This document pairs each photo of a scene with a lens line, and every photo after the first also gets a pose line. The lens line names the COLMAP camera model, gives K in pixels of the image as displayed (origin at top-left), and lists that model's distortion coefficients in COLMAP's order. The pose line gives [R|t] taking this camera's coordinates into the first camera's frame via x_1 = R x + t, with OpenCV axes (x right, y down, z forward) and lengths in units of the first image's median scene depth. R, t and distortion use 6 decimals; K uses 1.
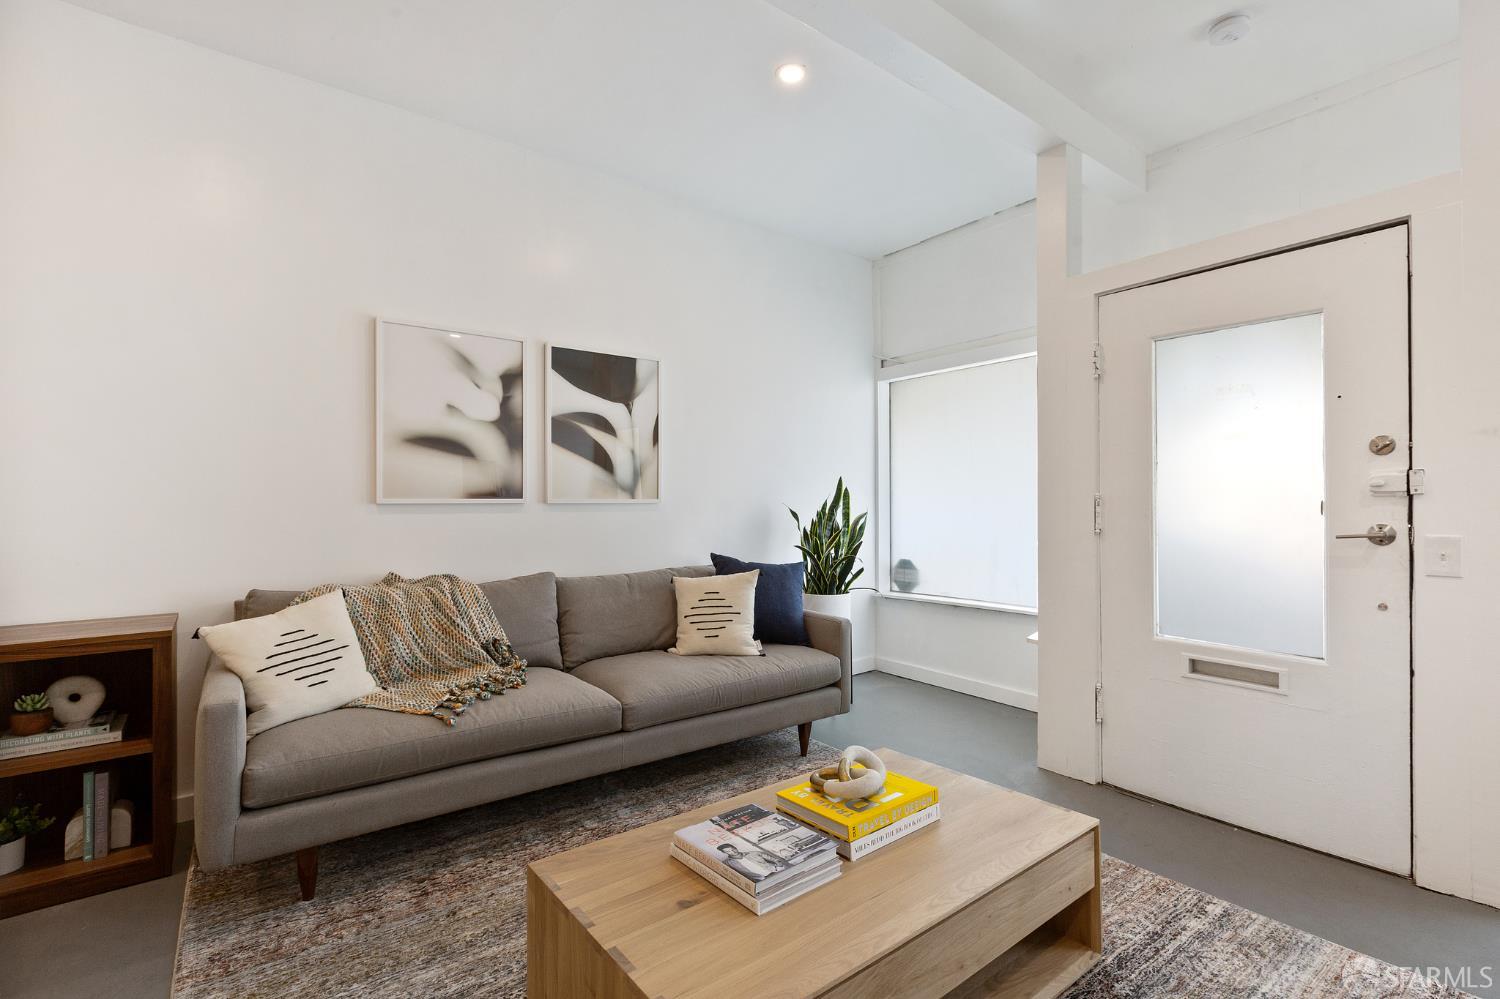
lens RADIAL K [[684.7, 0, 760.8], [0, 684.7, 498.2], [0, 0, 1]] dist [0.000396, -0.000242]
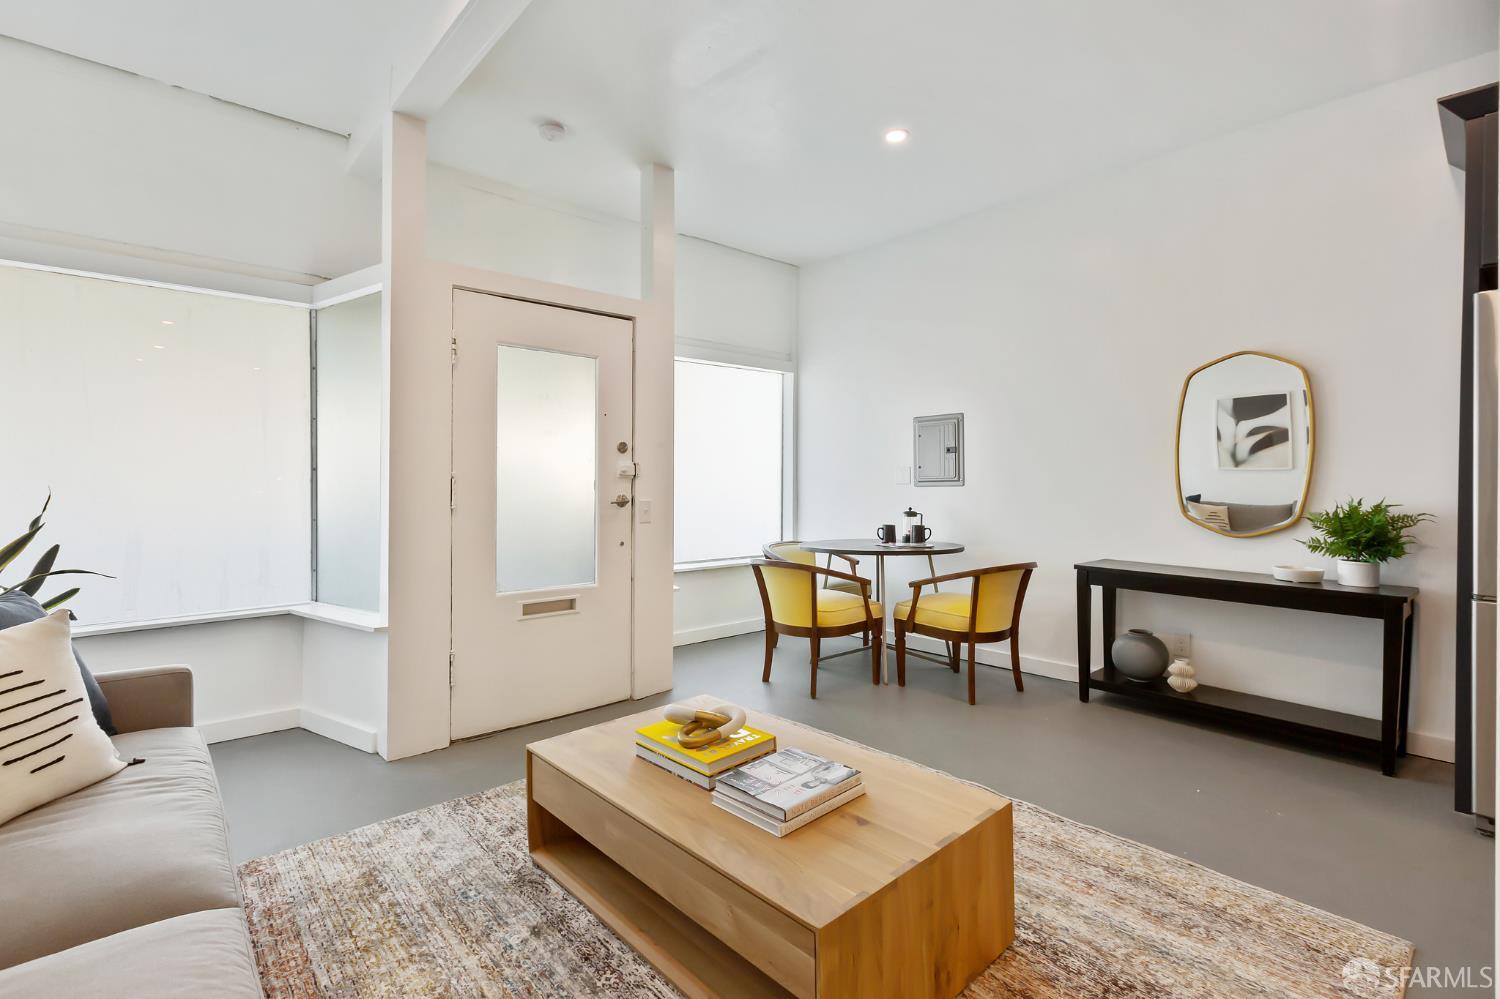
lens RADIAL K [[684.7, 0, 741.8], [0, 684.7, 483.7], [0, 0, 1]] dist [0.000396, -0.000242]
pose [[-0.043243, 0.004040, 0.999056, -0.668351], [-0.008525, 0.999954, -0.004413, 0.013705], [-0.999028, -0.008708, -0.043206, 0.666915]]
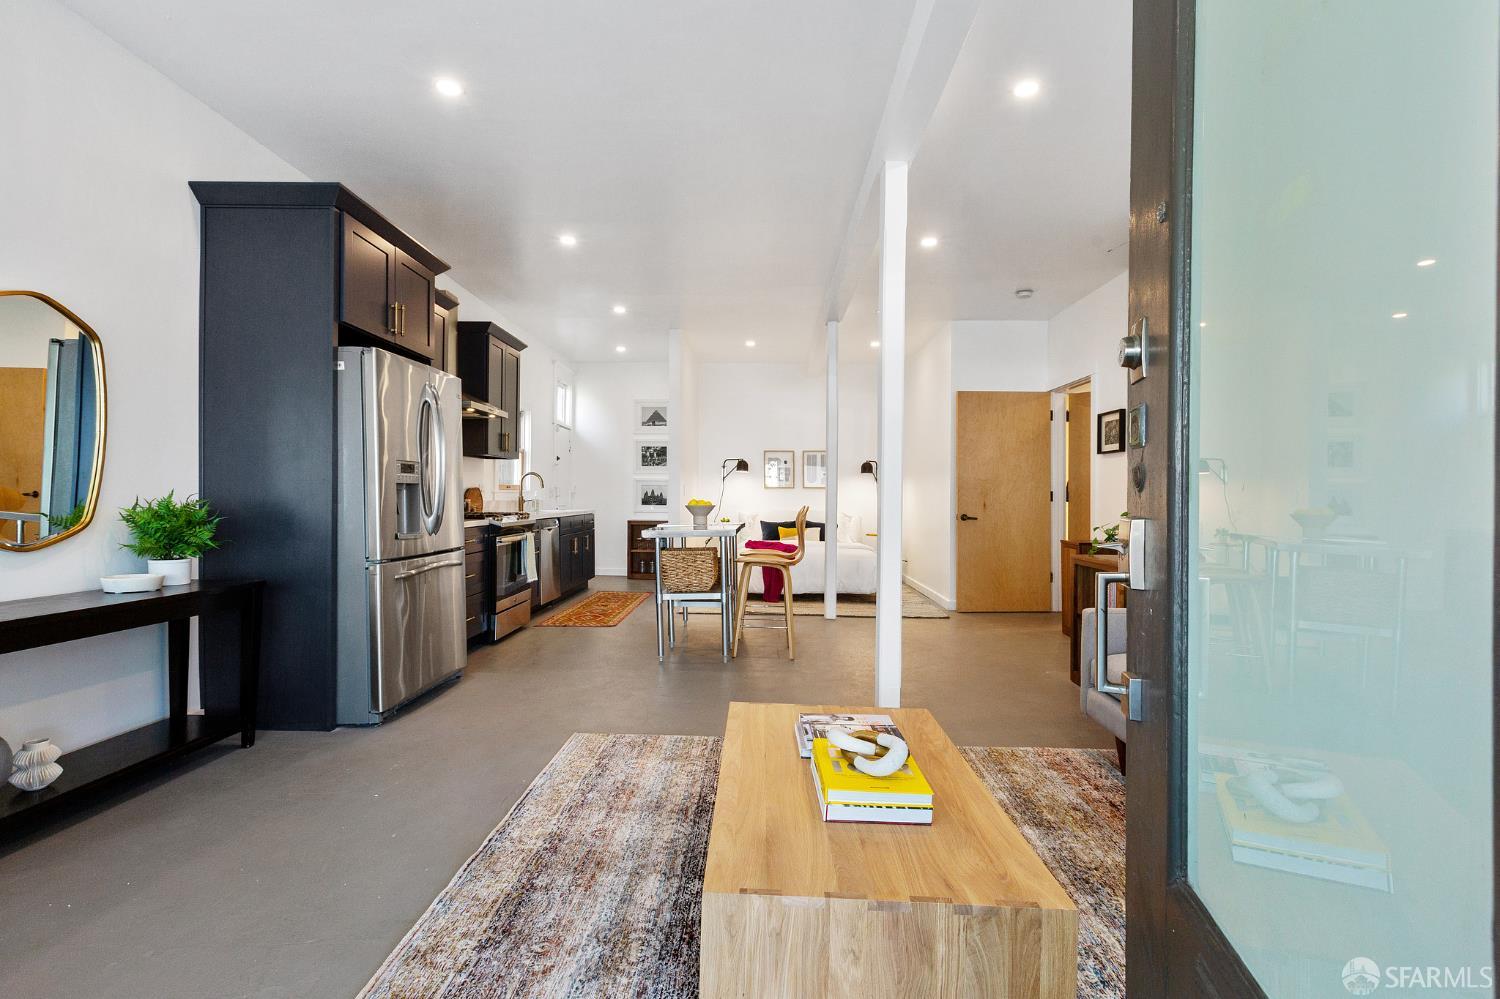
lens RADIAL K [[684.7, 0, 746.4], [0, 684.7, 495.8], [0, 0, 1]] dist [0.000396, -0.000242]
pose [[-0.633872, 0.000617, -0.773438, 0.676836], [-0.003557, 0.999987, 0.003713, 0.018606], [0.773430, 0.005105, -0.633861, 0.983977]]
